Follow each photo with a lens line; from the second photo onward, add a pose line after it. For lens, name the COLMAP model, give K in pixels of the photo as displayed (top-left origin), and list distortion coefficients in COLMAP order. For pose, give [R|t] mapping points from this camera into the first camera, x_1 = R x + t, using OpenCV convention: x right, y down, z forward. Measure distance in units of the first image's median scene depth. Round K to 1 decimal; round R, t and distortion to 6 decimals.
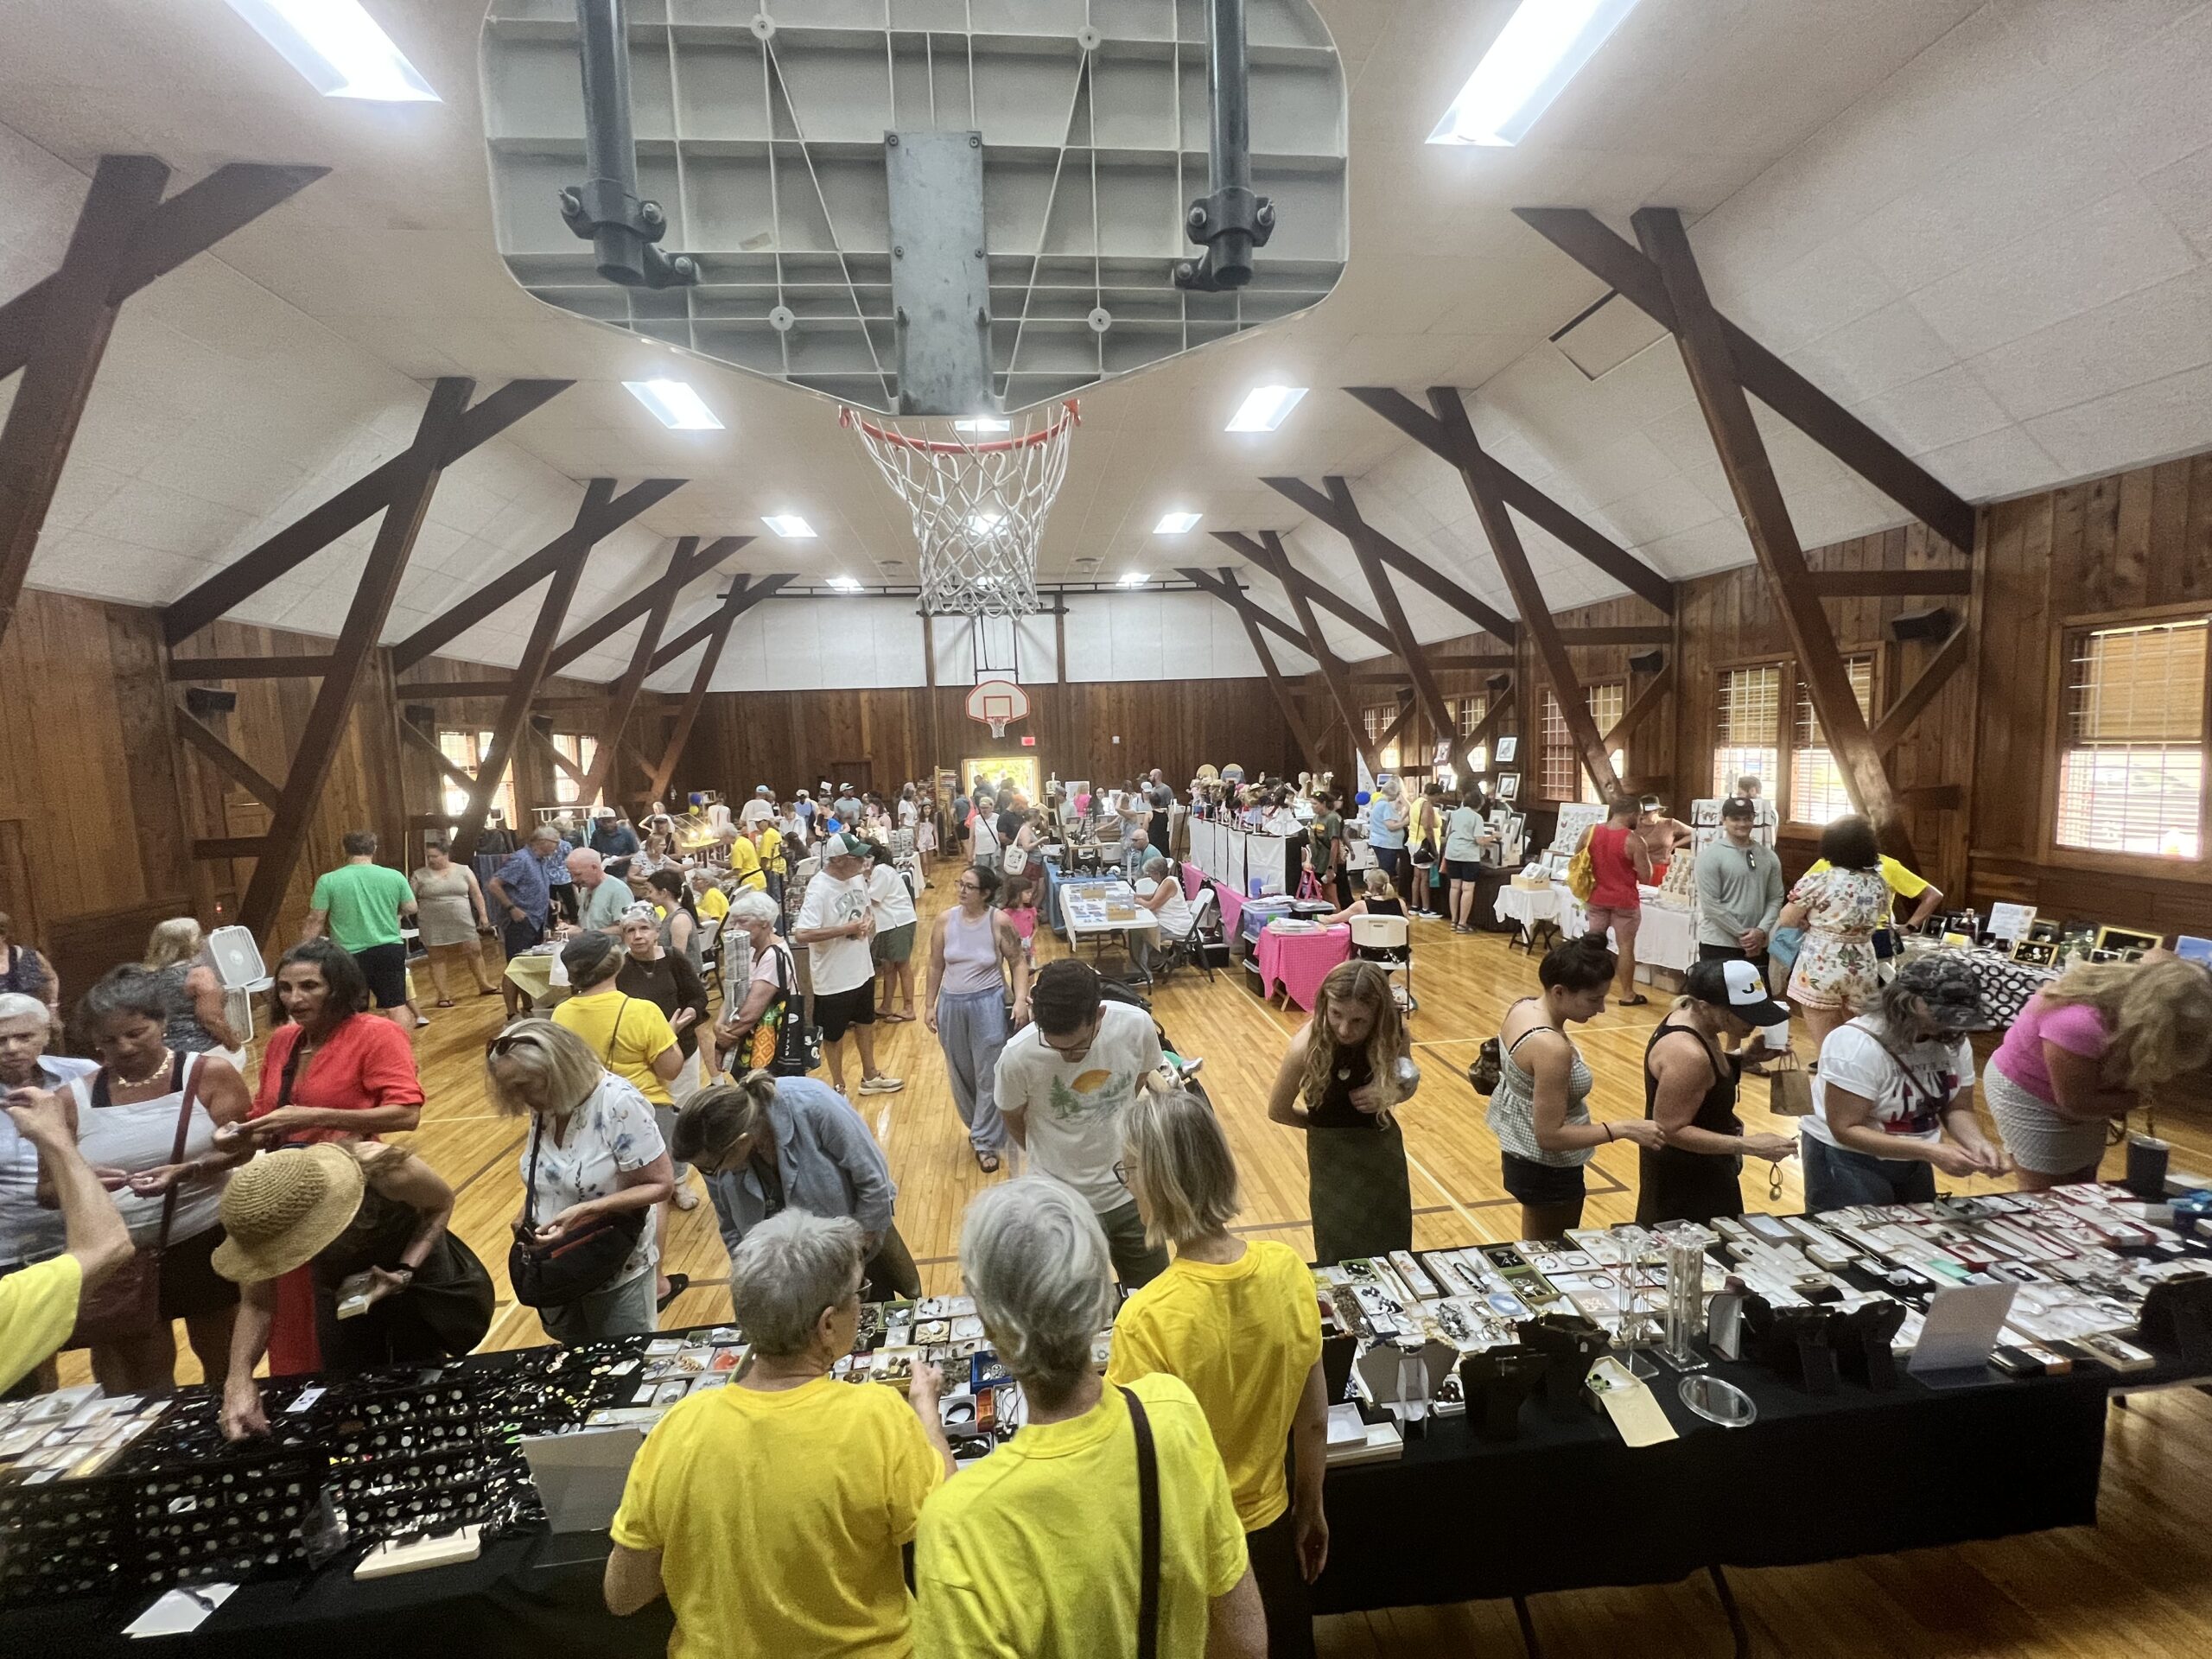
lens RADIAL K [[892.9, 0, 1106.0], [0, 892.9, 829.5], [0, 0, 1]] dist [-0.020102, 0.000099]
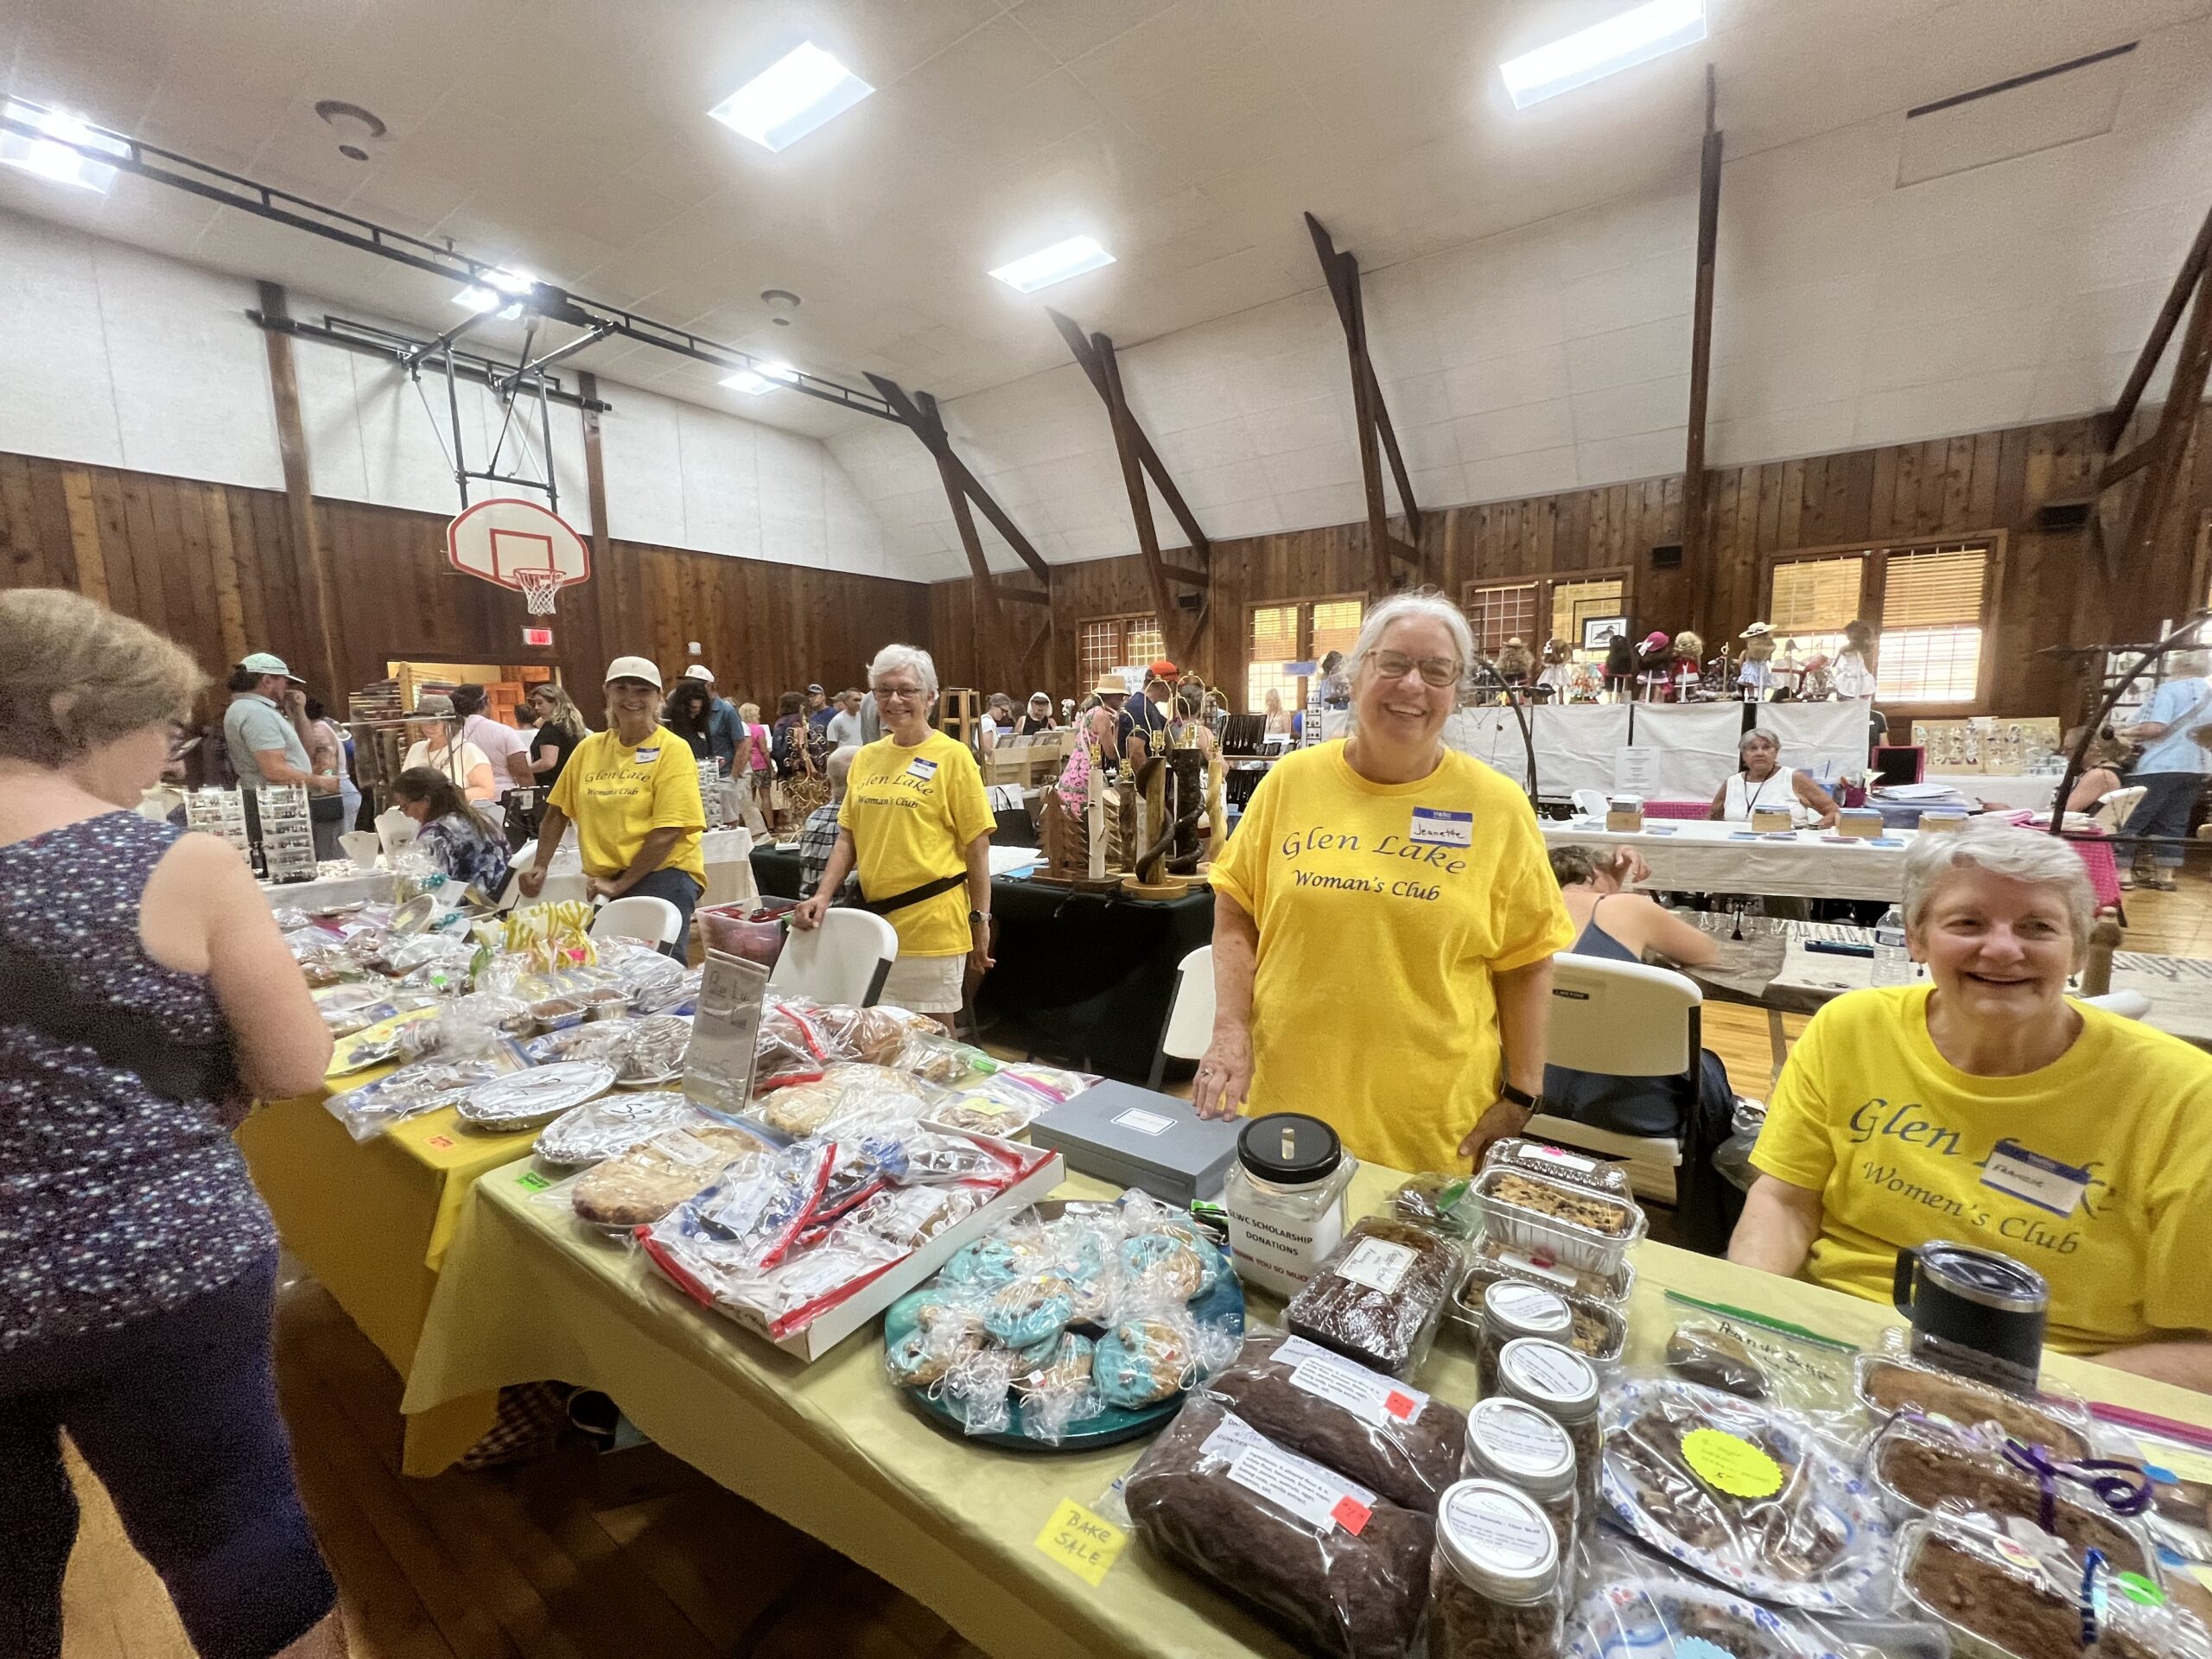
lens RADIAL K [[892.9, 0, 1106.0], [0, 892.9, 829.5], [0, 0, 1]] dist [-0.020102, 0.000099]
pose [[0.654190, -0.074226, 0.752679, -0.271541], [0.075046, 0.996632, 0.033058, 0.016167], [-0.752598, 0.034859, 0.657557, 0.430413]]
